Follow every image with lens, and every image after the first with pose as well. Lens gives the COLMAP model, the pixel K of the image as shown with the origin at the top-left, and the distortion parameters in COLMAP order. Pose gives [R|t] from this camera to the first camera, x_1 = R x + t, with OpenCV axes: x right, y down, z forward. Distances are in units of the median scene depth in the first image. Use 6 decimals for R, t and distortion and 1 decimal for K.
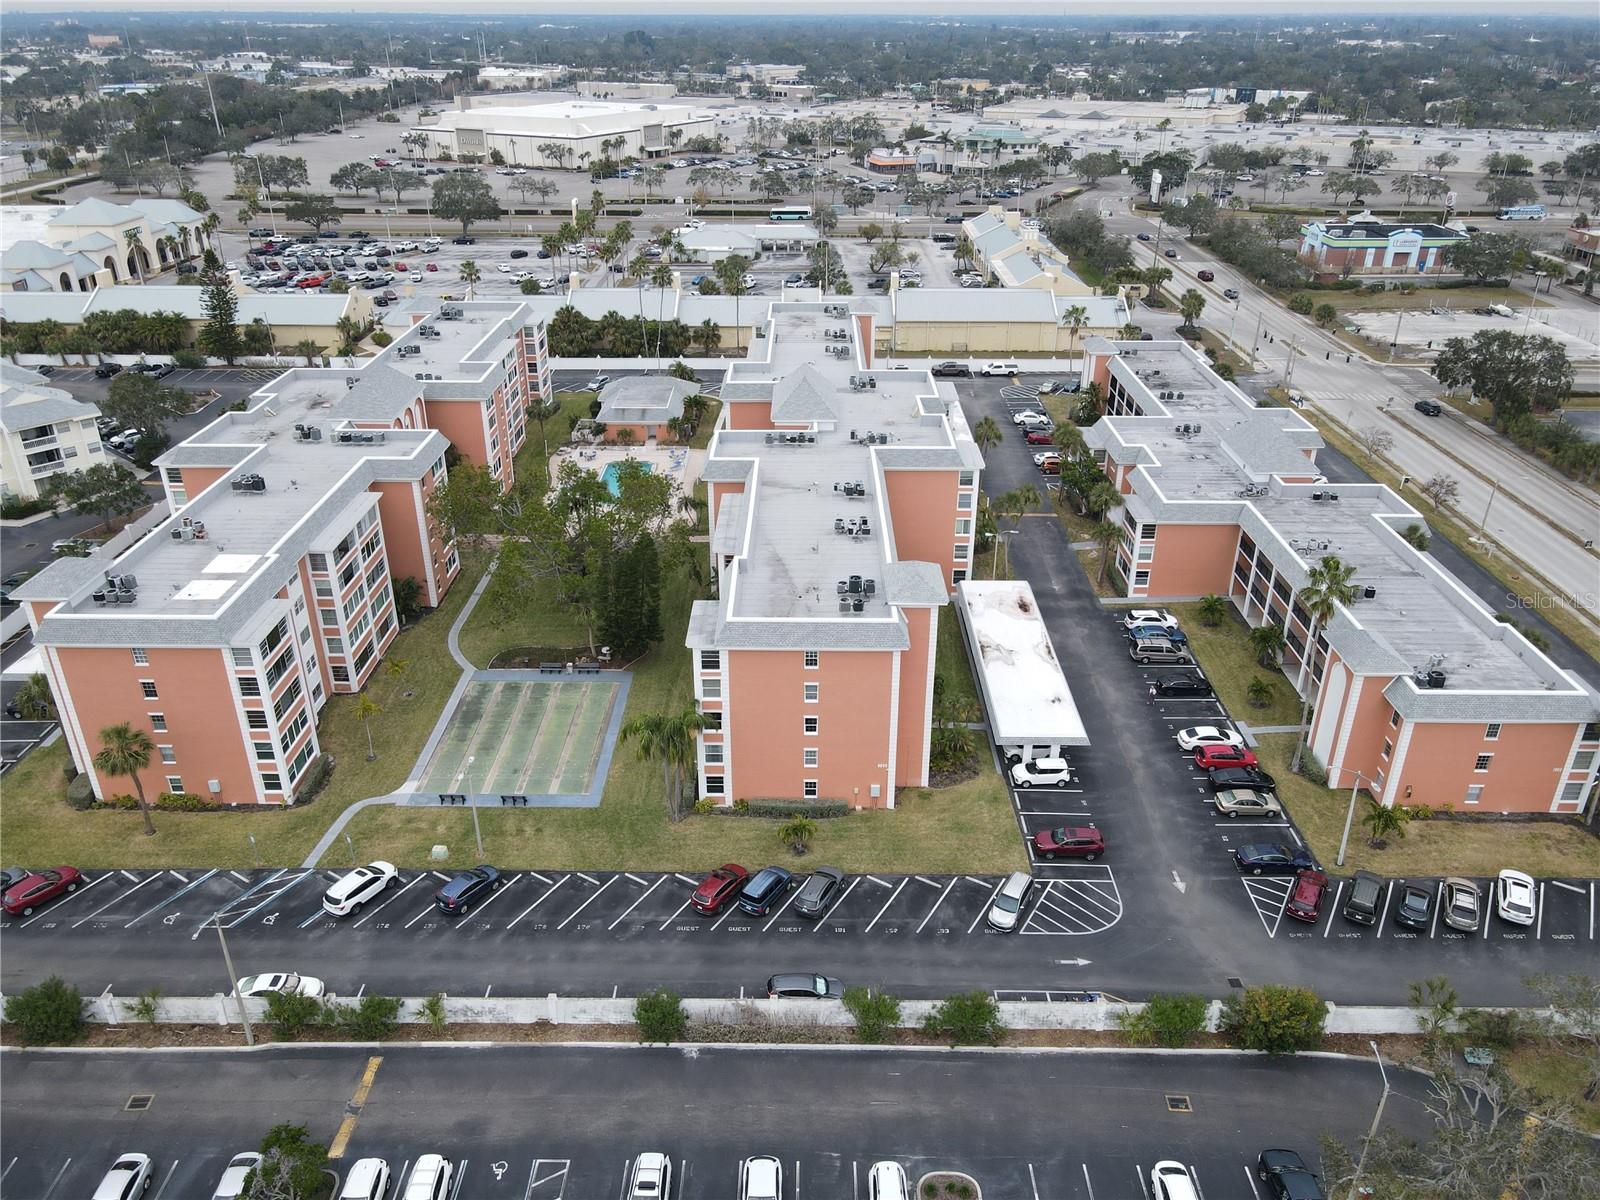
lens RADIAL K [[1170.0, 0, 788.8], [0, 1170.0, 592.8], [0, 0, 1]] dist [0.023678, -0.008573]
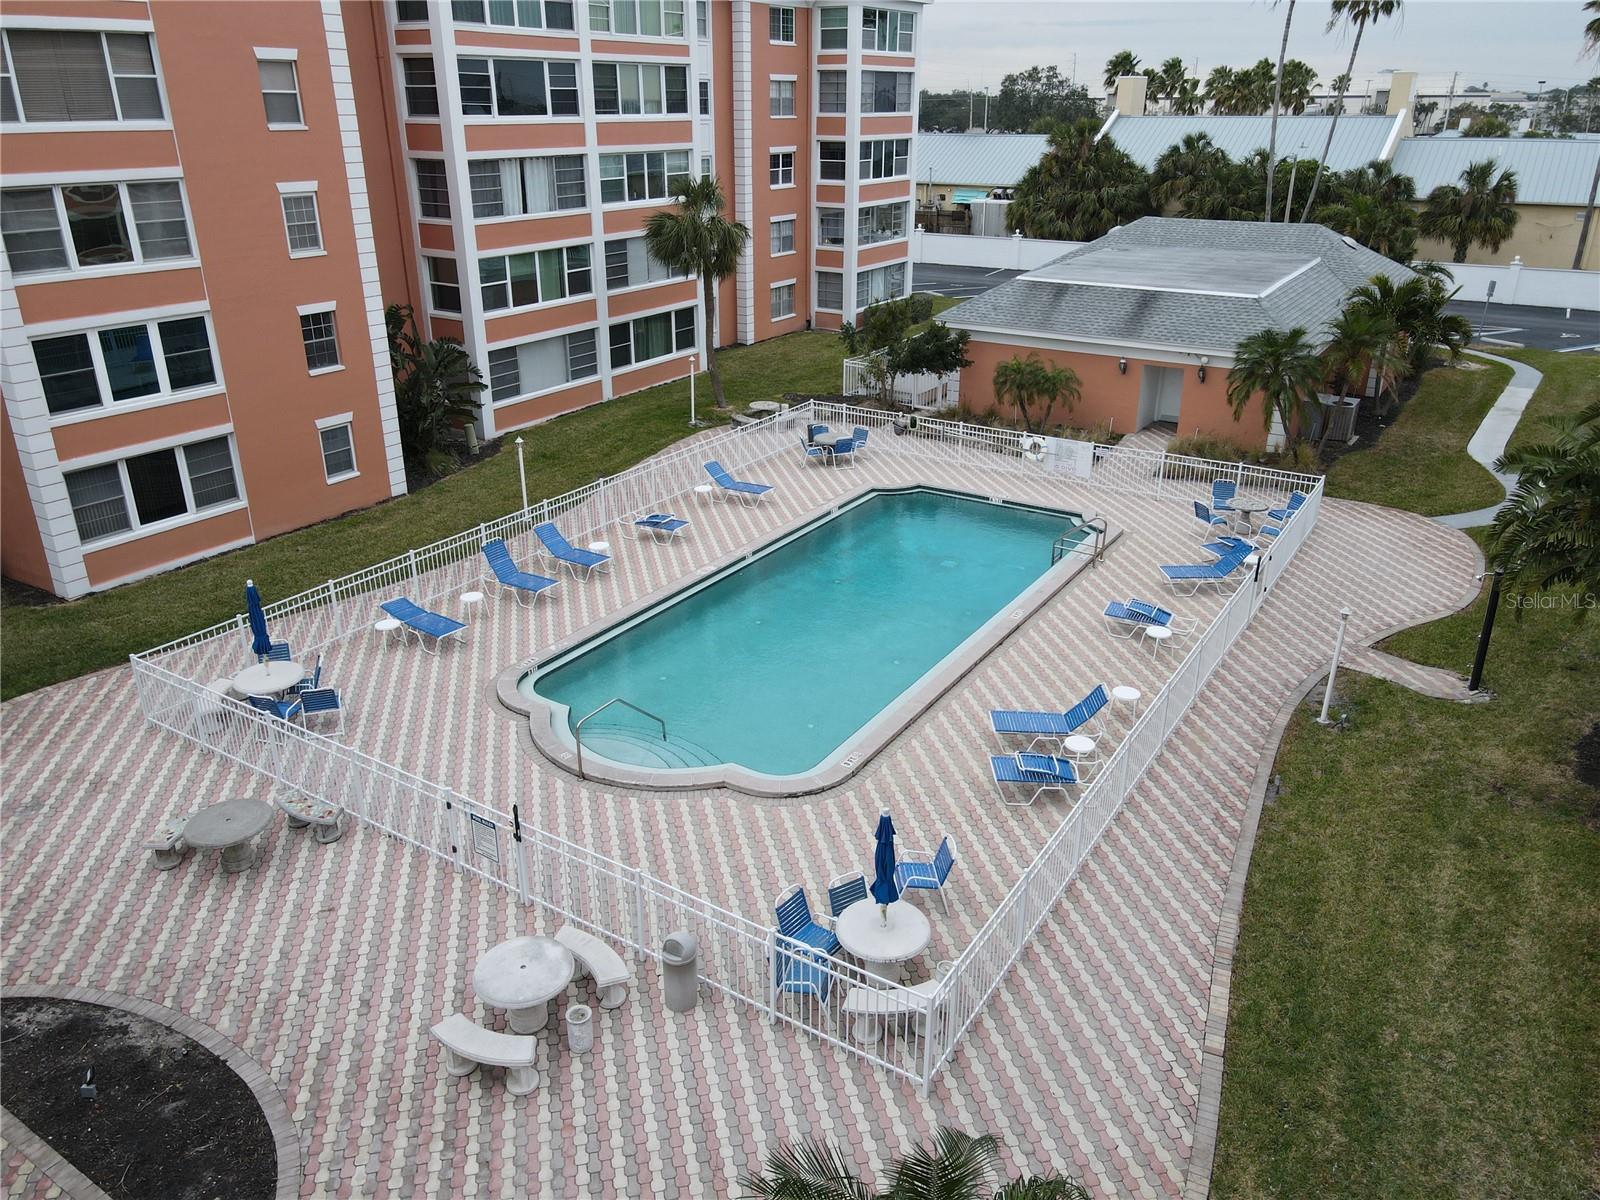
lens RADIAL K [[1170.0, 0, 798.2], [0, 1170.0, 596.5], [0, 0, 1]] dist [0.023678, -0.008573]
pose [[0.853285, 0.200763, -0.481247, -0.061471], [-0.231169, 0.972905, -0.004010, -0.084069], [0.467403, 0.114670, 0.876576, 0.777032]]
